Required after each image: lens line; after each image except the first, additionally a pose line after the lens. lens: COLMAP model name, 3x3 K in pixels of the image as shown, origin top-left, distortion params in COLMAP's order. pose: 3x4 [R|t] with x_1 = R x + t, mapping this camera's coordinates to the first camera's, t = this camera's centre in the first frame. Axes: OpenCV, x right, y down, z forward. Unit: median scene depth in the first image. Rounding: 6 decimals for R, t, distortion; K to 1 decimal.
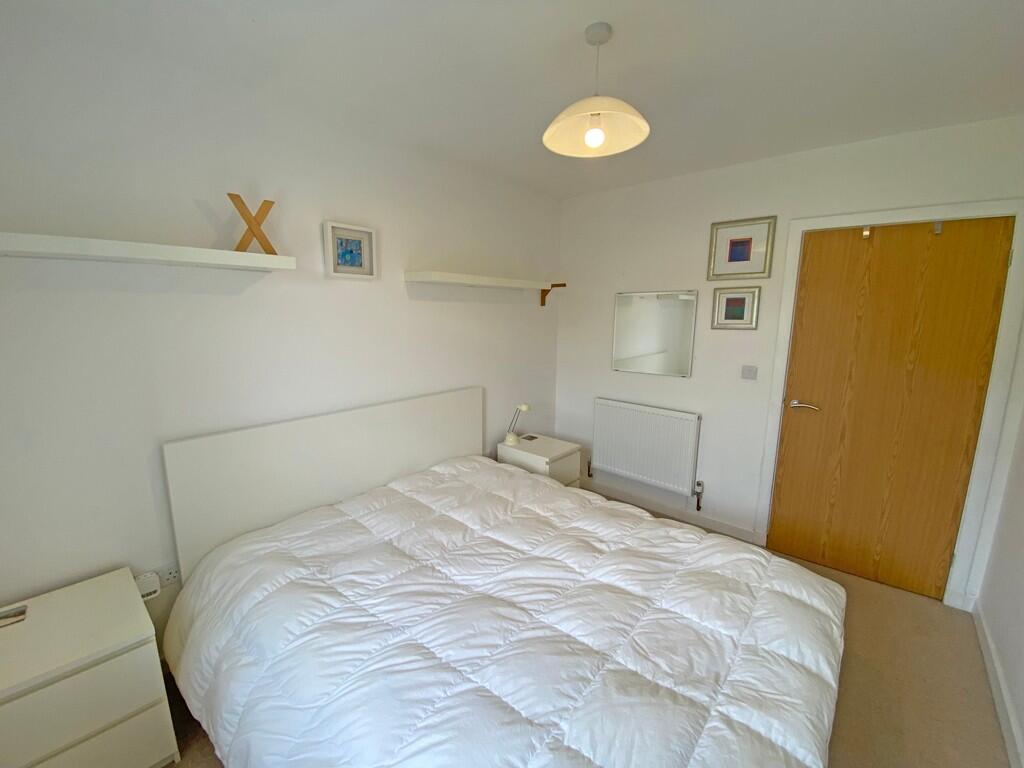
lens RADIAL K [[417.8, 0, 506.4], [0, 417.8, 381.6], [0, 0, 1]] dist [-0.012005, -0.003255]
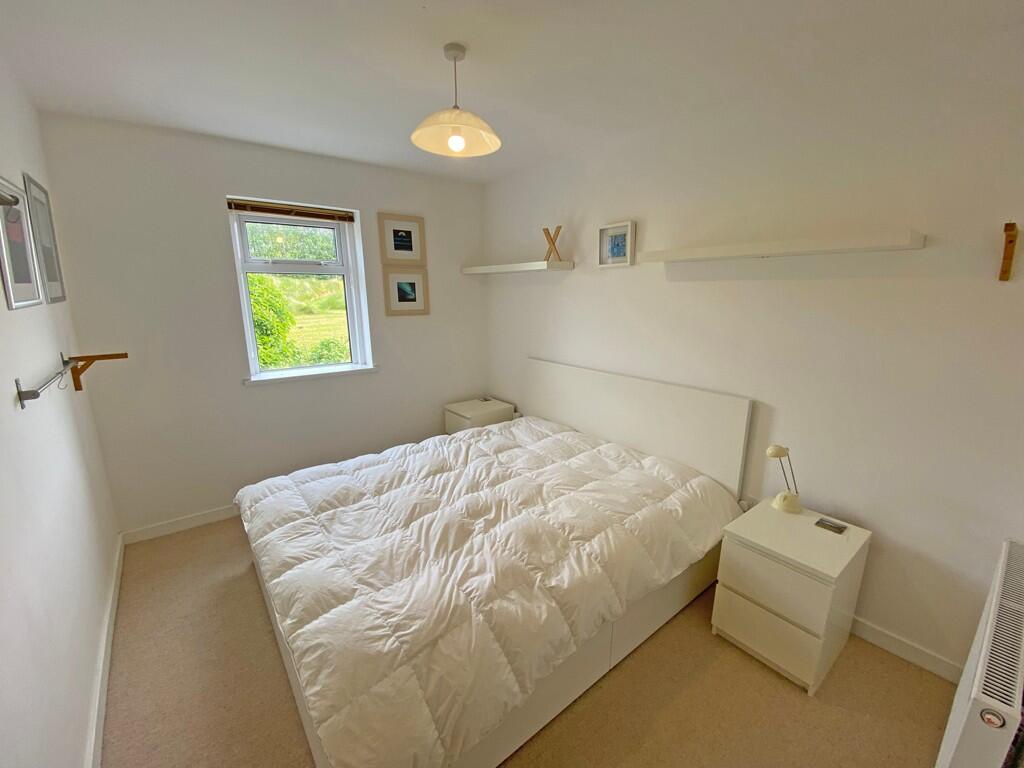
lens RADIAL K [[417.8, 0, 507.5], [0, 417.8, 386.0], [0, 0, 1]] dist [-0.012005, -0.003255]
pose [[-0.195966, 0.203083, -0.959351, 0.961965], [-0.162912, 0.957982, 0.236071, -0.153350], [0.966983, 0.202551, -0.154648, 0.971686]]
